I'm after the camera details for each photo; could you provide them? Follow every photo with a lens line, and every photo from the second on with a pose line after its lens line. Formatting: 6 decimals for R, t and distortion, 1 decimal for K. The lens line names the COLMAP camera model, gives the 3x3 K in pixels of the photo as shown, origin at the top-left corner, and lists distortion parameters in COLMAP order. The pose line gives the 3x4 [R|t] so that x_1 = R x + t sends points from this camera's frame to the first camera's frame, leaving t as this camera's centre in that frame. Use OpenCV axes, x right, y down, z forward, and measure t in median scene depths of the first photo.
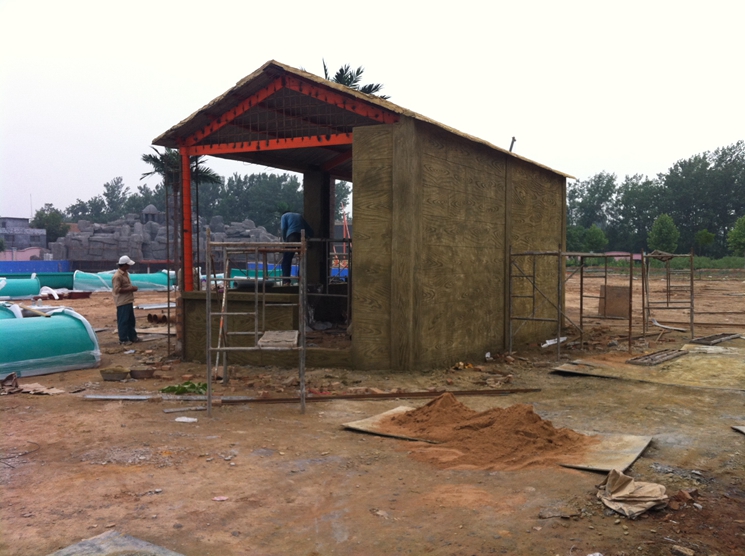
lens RADIAL K [[637.4, 0, 372.5], [0, 637.4, 278.0], [0, 0, 1]] dist [0.006574, 0.004064]
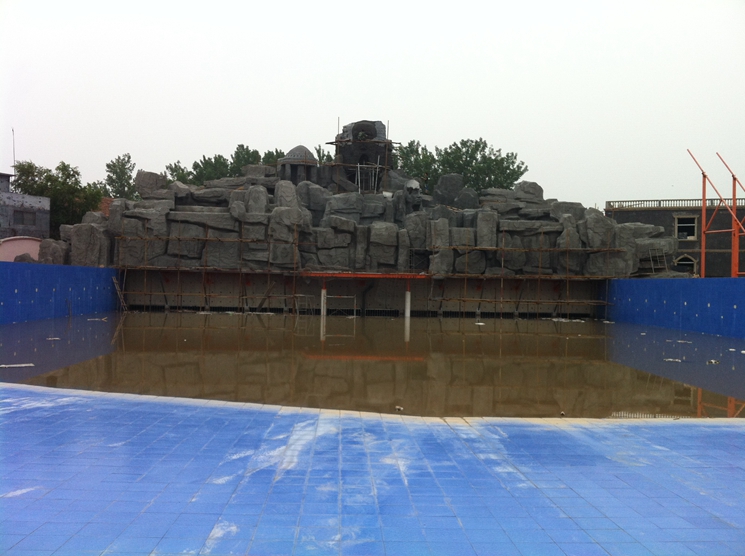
lens RADIAL K [[637.4, 0, 372.5], [0, 637.4, 278.0], [0, 0, 1]] dist [0.006574, 0.004064]
pose [[0.997525, 0.017891, 0.068002, -0.338151], [-0.014853, 0.998880, -0.044925, -0.006518], [-0.068730, 0.043804, 0.996673, 0.587859]]
